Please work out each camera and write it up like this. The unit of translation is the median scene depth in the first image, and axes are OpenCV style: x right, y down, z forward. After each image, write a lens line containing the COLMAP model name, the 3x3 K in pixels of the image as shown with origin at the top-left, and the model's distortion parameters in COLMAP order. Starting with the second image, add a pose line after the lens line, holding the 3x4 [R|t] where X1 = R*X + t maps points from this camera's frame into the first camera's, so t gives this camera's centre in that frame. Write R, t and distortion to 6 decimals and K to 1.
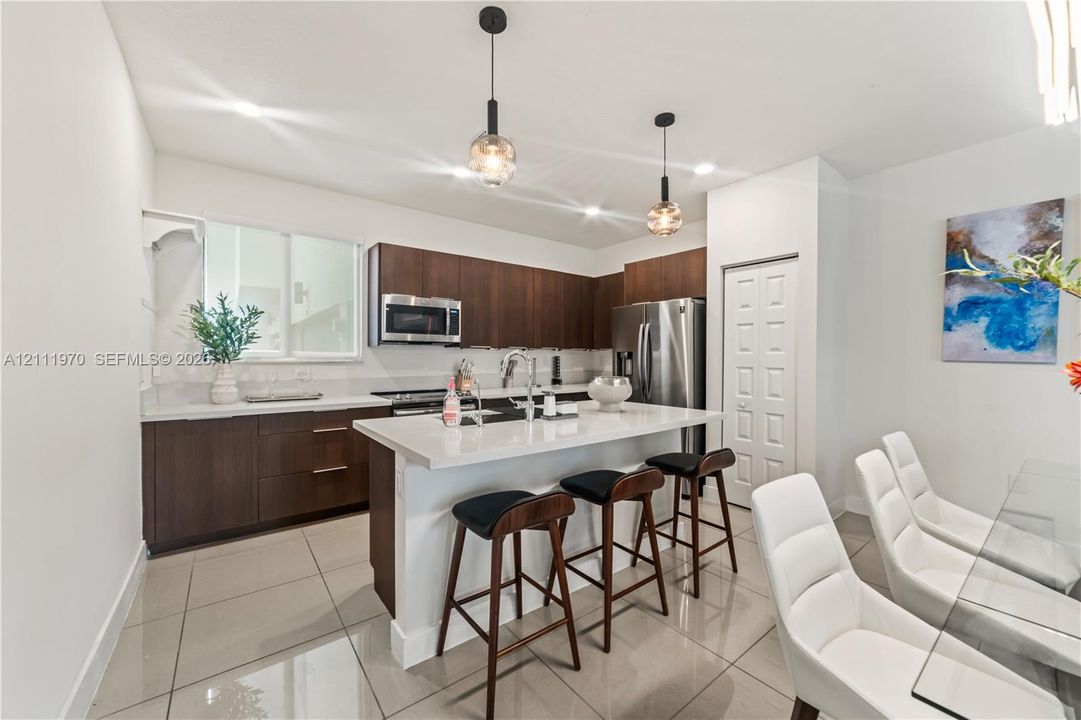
lens RADIAL K [[416.0, 0, 540.5], [0, 416.0, 360.0], [0, 0, 1]] dist [-0.001274, 0.000338]
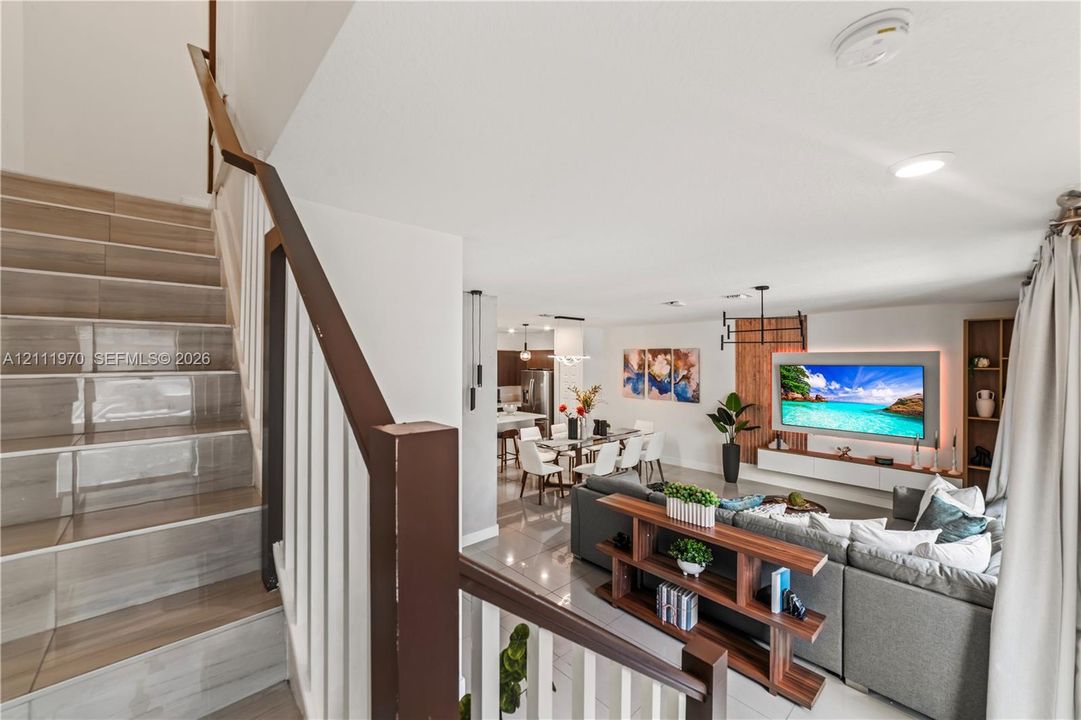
lens RADIAL K [[416.0, 0, 540.5], [0, 416.0, 360.0], [0, 0, 1]] dist [-0.001274, 0.000338]
pose [[0.995986, 0.000706, 0.089504, 0.098189], [0.000655, 0.999885, -0.015181, -0.203412], [-0.089505, 0.015179, 0.995871, -1.800772]]
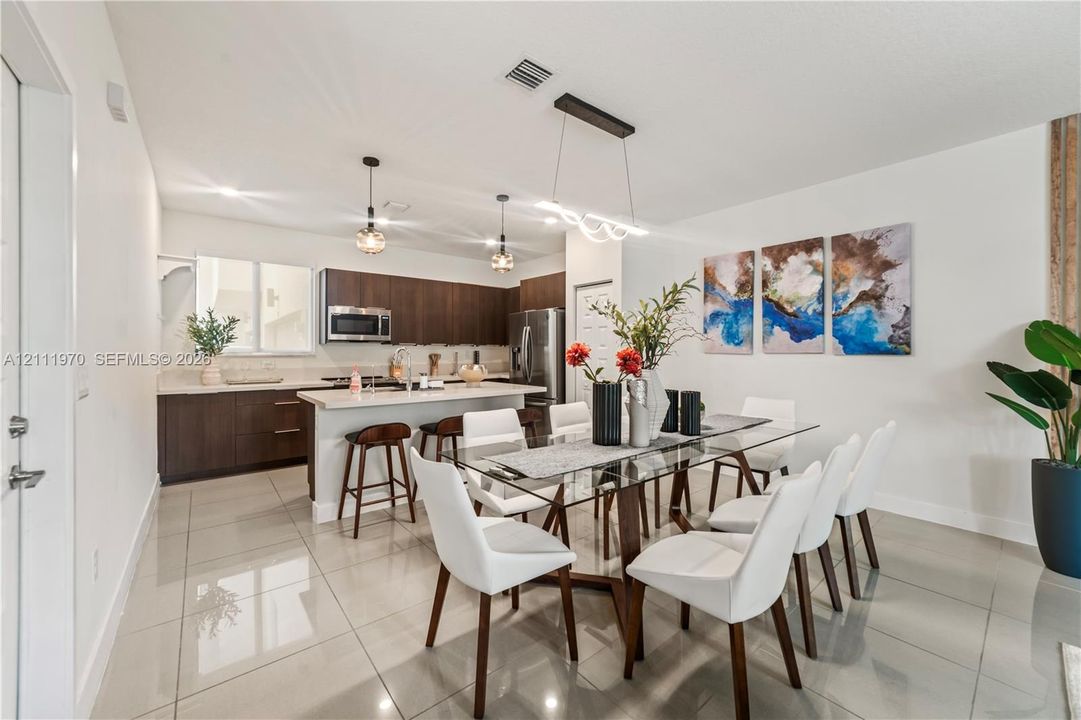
lens RADIAL K [[419.3, 0, 538.6], [0, 419.3, 351.0], [0, 0, 1]] dist [0.000500, 0.000277]
pose [[0.999524, -0.003750, 0.030634, 0.307461], [0.004025, 0.999952, -0.008952, 0.005984], [-0.030599, 0.009071, 0.999491, -0.457423]]
